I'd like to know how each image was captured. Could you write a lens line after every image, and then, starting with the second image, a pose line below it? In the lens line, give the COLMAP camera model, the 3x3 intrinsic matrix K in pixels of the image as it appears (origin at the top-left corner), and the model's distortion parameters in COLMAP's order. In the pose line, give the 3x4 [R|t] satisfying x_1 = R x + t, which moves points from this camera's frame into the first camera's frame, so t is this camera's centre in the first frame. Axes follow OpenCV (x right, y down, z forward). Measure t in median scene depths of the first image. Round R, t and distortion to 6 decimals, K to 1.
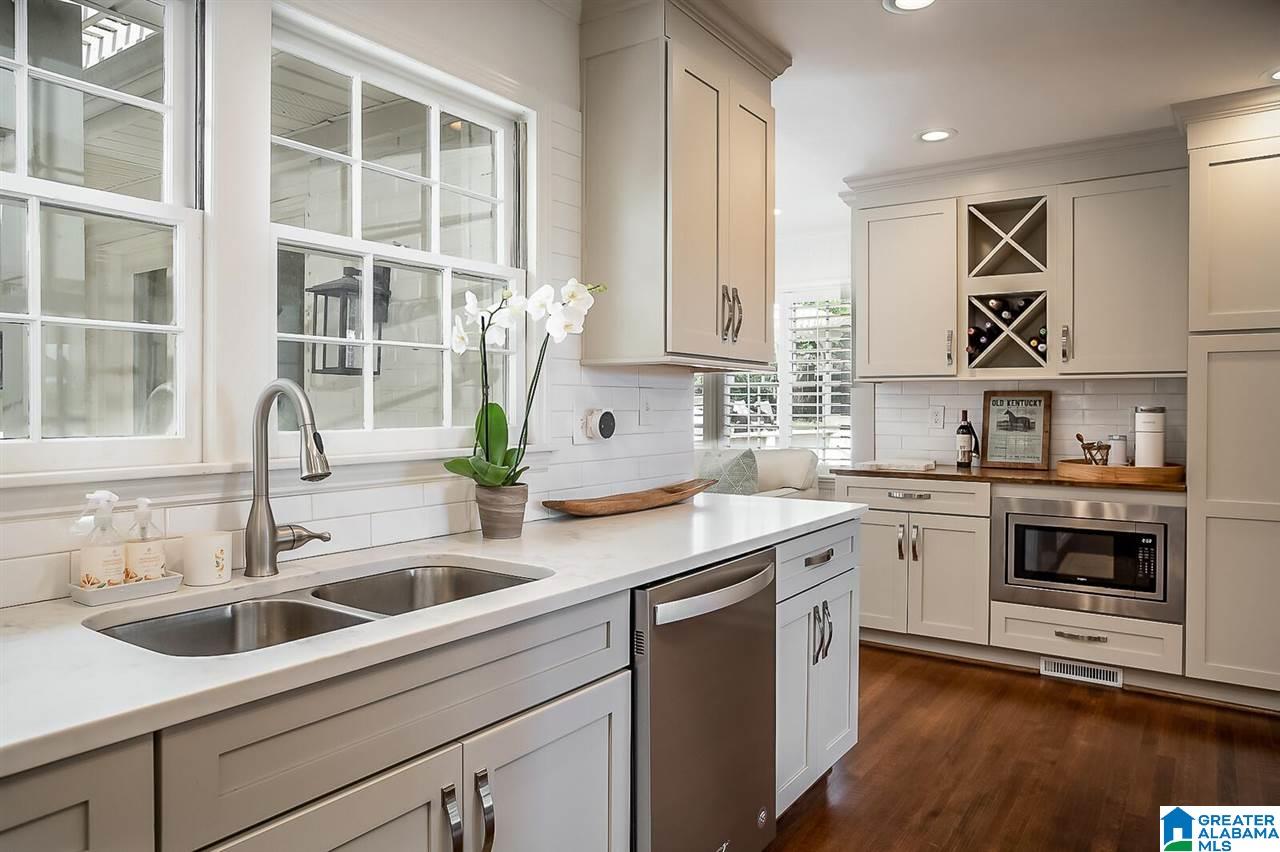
lens RADIAL K [[824.0, 0, 656.2], [0, 824.0, 407.7], [0, 0, 1]] dist [-0.021111, 0.000253]
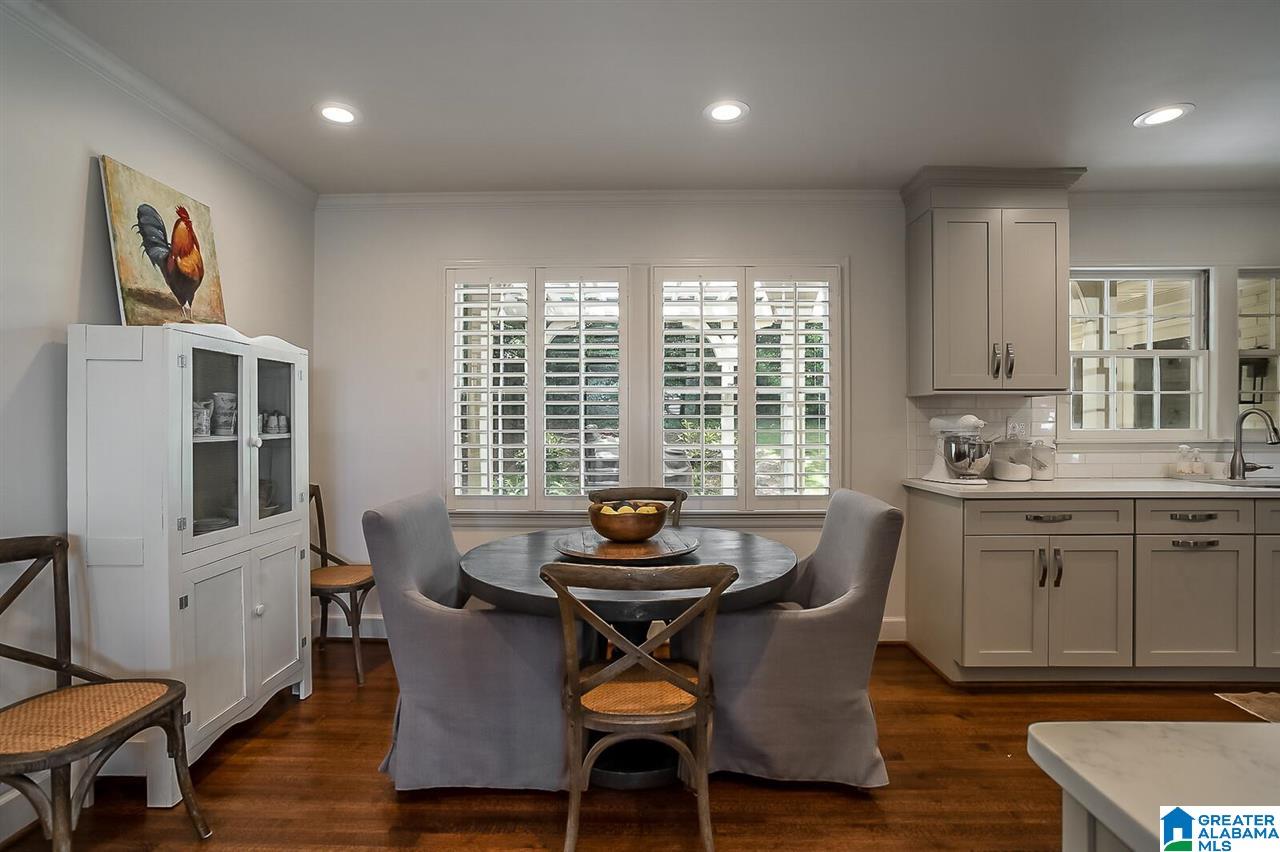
lens RADIAL K [[620.9, 0, 639.1], [0, 620.9, 427.8], [0, 0, 1]] dist [-0.000546, 0.000946]
pose [[0.549927, -0.000119, -0.835213, 0.070619], [0.001765, 0.999998, 0.001020, 0.010066], [0.835211, -0.002035, 0.549926, -0.814826]]
